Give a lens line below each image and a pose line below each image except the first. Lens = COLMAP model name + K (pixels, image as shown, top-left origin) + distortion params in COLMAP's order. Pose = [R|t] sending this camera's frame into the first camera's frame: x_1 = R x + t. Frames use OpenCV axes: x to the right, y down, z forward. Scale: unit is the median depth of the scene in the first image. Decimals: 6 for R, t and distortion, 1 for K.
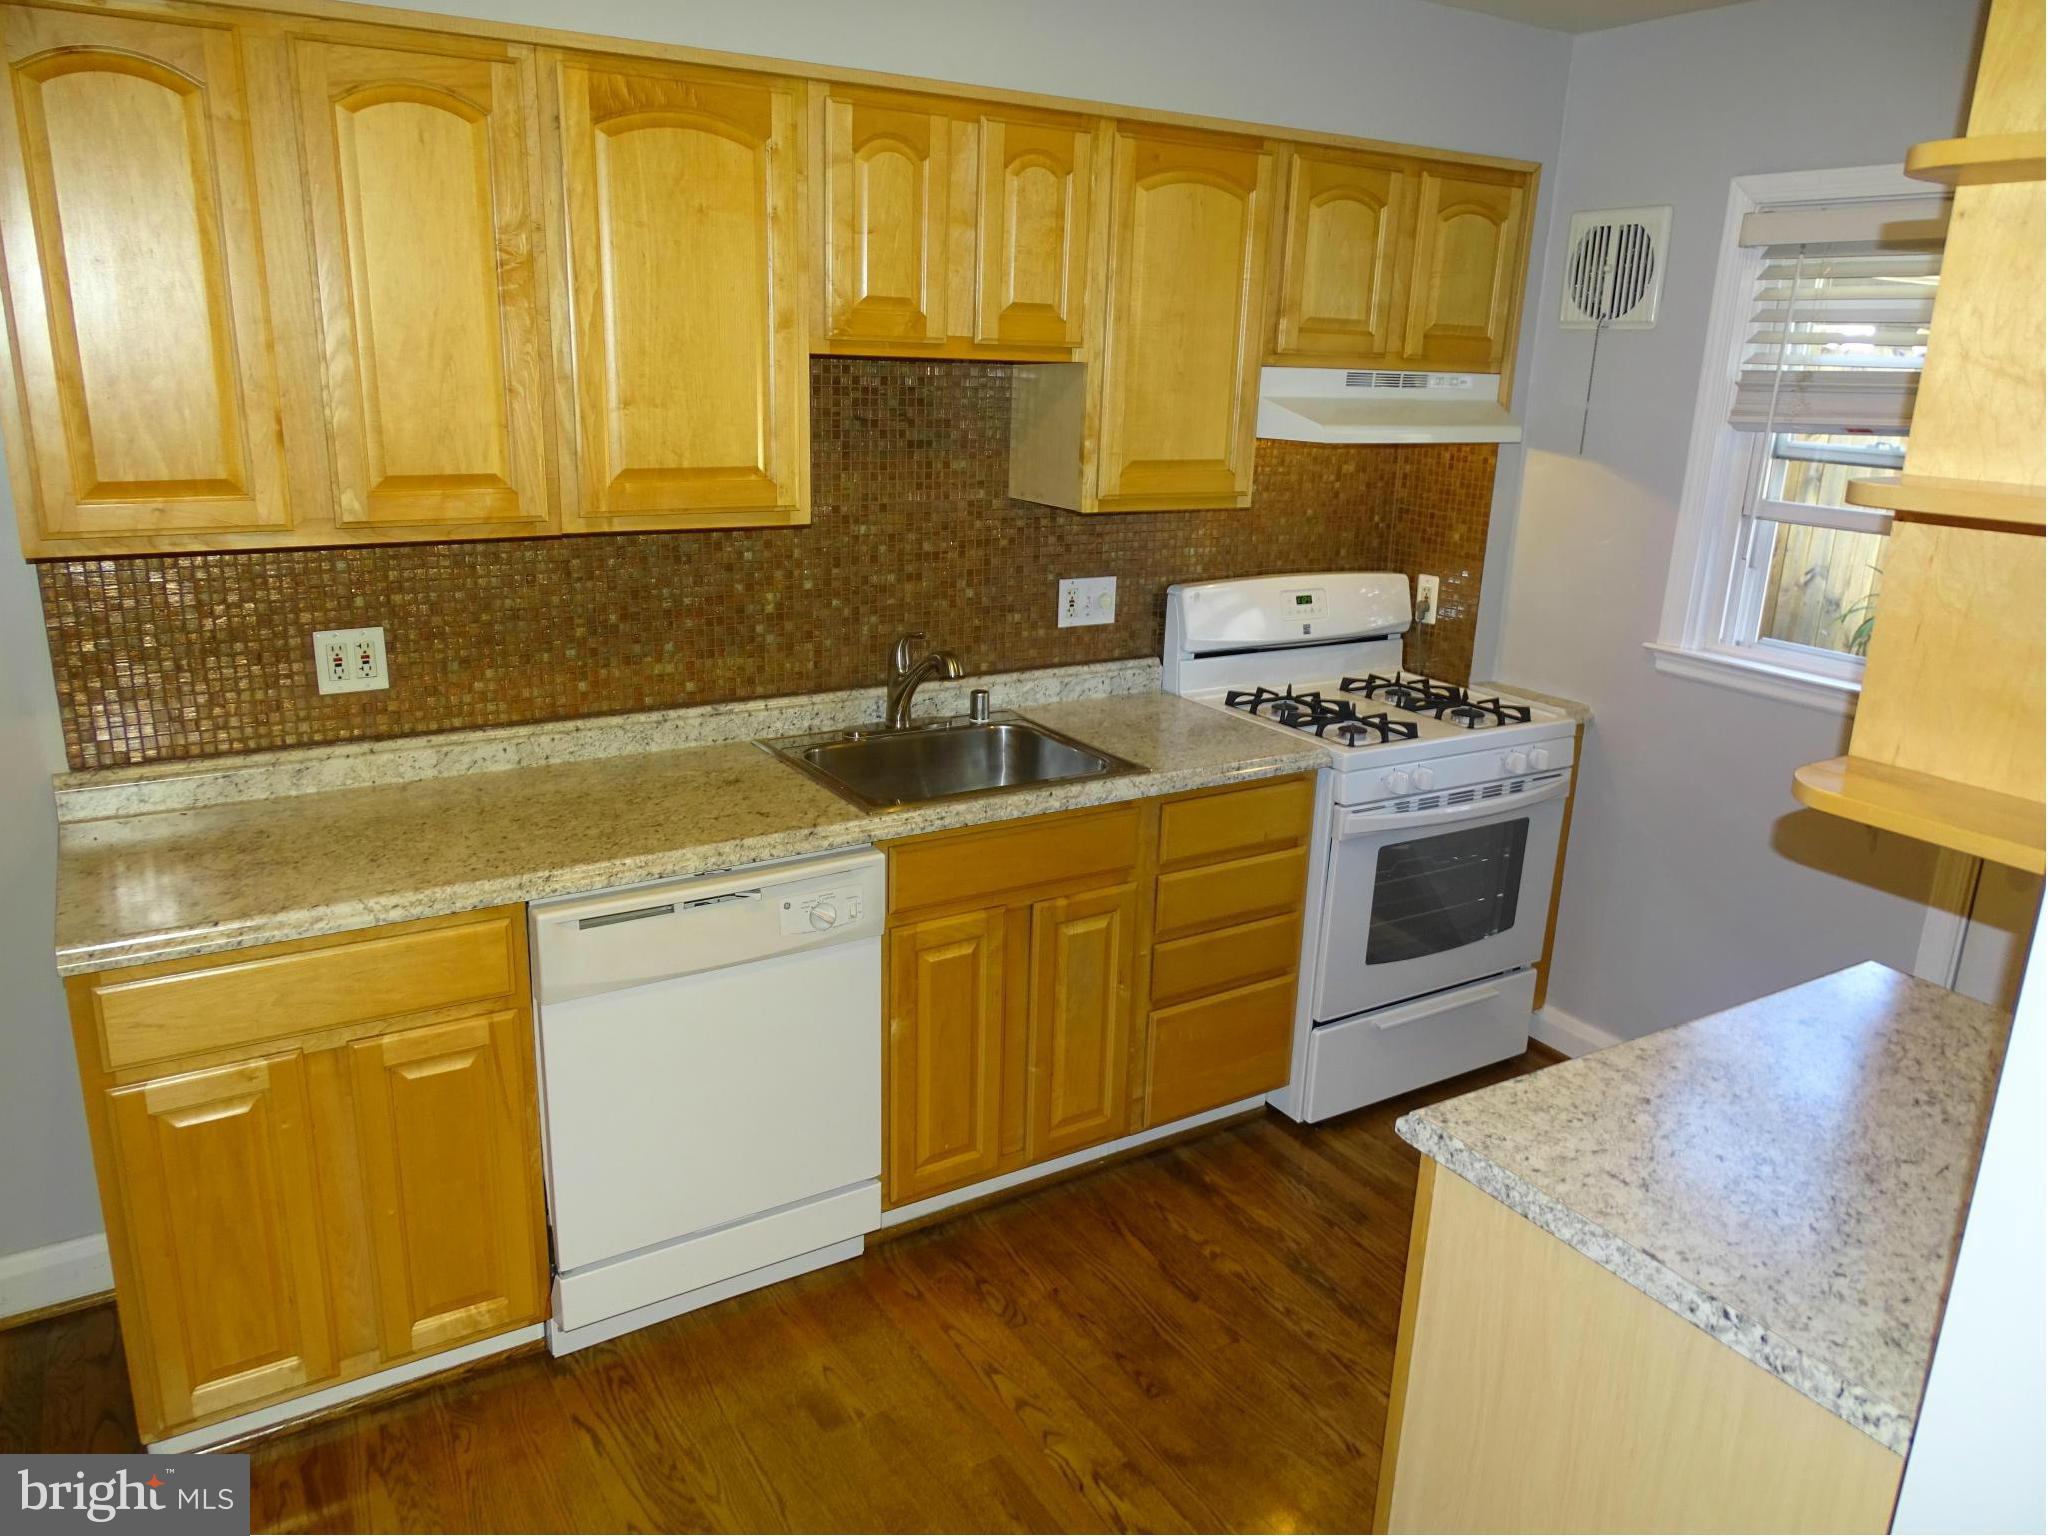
lens RADIAL K [[1461.2, 0, 1025.3], [0, 1461.2, 743.5], [0, 0, 1]] dist [0.005559, 0.008620]
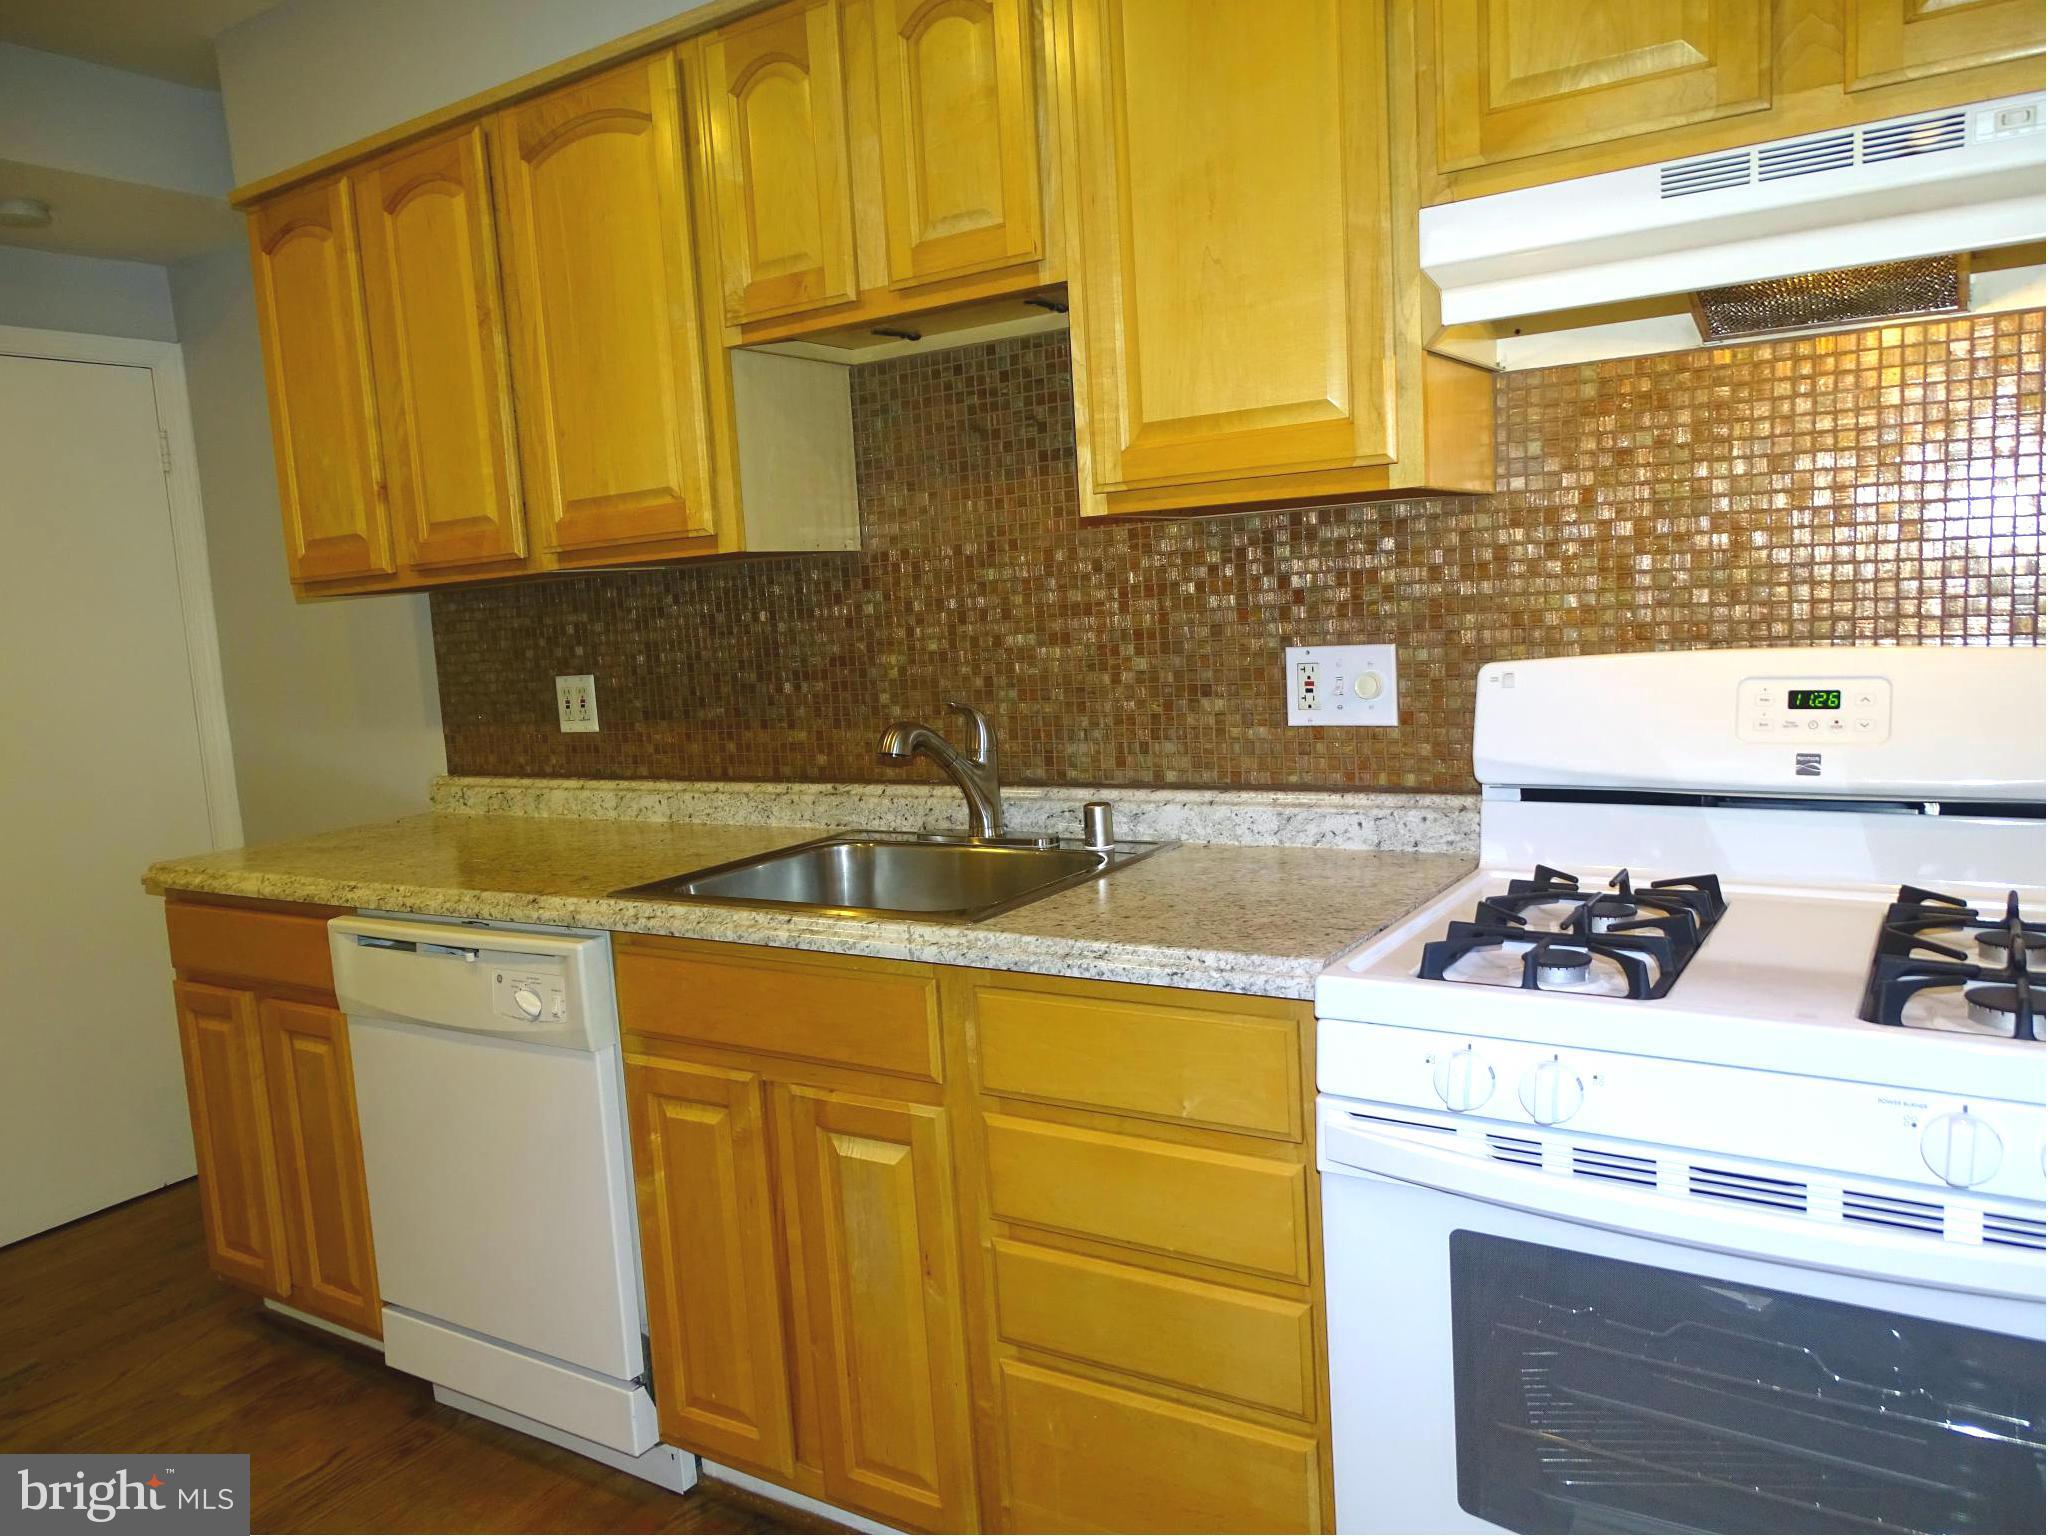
lens RADIAL K [[1461.2, 0, 1031.2], [0, 1461.2, 761.6], [0, 0, 1]] dist [0.005559, 0.008620]
pose [[0.429318, 0.044768, -0.902043, 0.590742], [-0.163655, 0.986093, -0.028950, -0.032182], [0.888202, 0.160053, 0.430673, 0.711168]]
